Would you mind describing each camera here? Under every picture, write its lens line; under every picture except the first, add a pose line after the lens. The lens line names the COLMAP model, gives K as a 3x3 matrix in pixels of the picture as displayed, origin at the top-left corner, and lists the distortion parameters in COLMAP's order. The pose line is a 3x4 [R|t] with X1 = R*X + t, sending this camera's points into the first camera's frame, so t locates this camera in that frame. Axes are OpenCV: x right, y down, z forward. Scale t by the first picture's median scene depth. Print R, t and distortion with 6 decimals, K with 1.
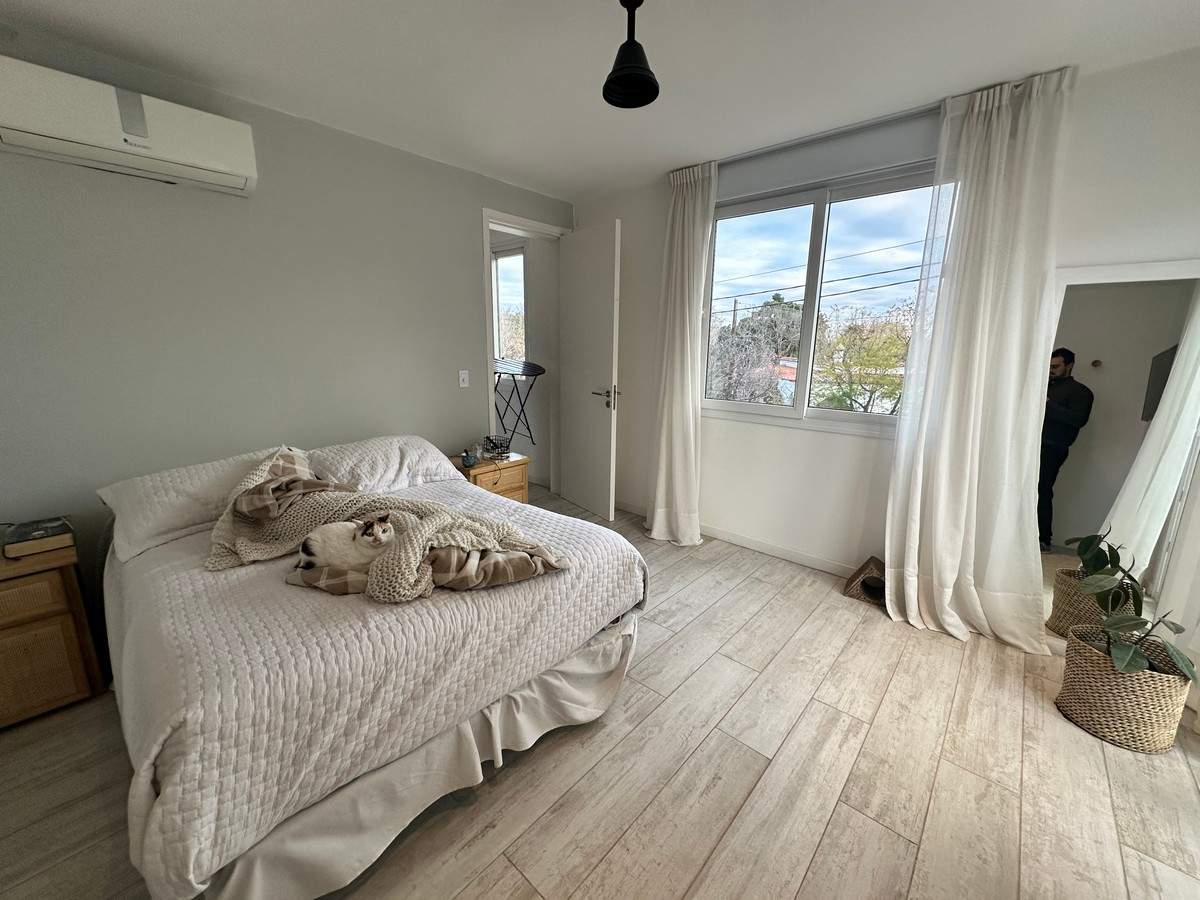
lens RADIAL K [[475.0, 0, 601.6], [0, 475.0, 446.9], [0, 0, 1]] dist [-0.001229, 0.000299]
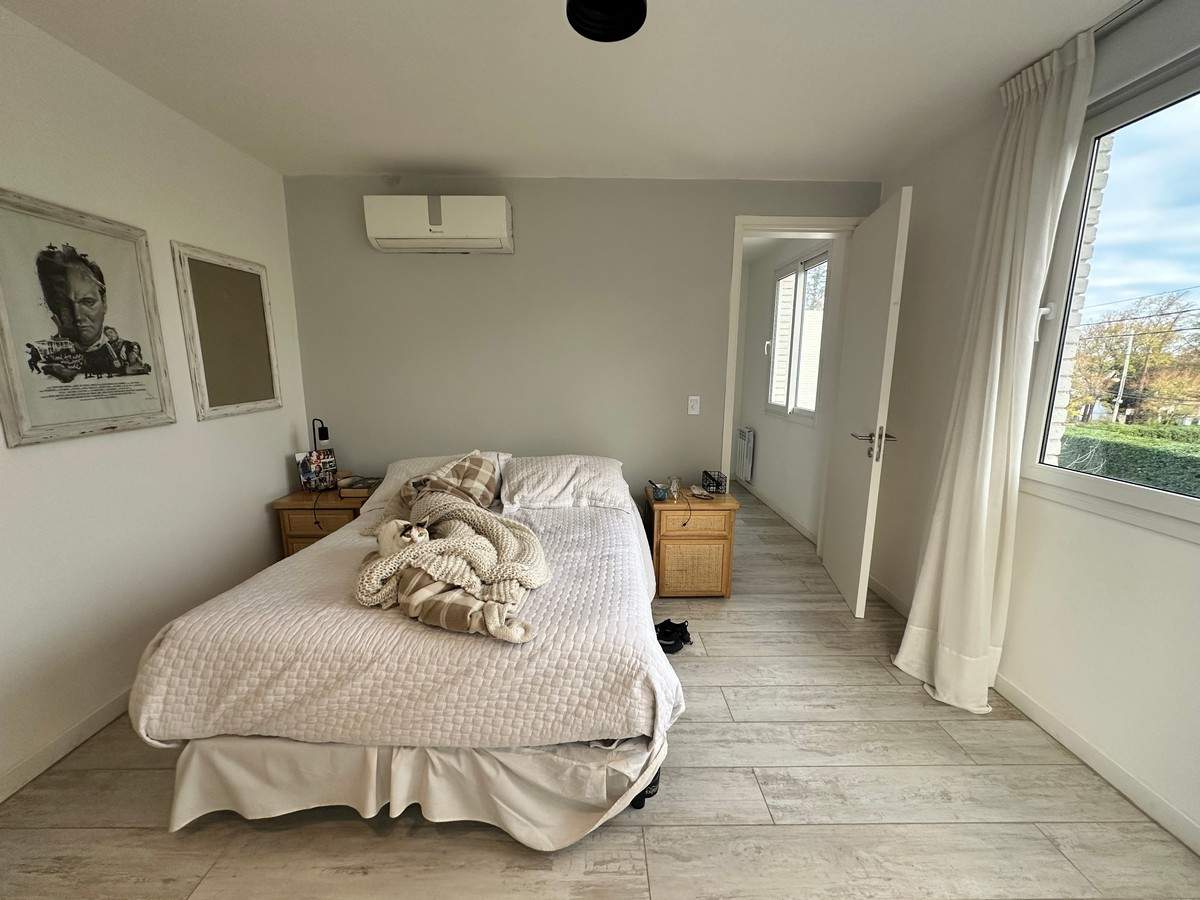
lens RADIAL K [[475.0, 0, 601.9], [0, 475.0, 448.4], [0, 0, 1]] dist [-0.001229, 0.000299]
pose [[0.677191, 0.119735, -0.726000, 0.530581], [-0.154615, 0.987798, 0.018691, -0.099128], [0.719379, 0.099593, 0.687441, 0.474806]]
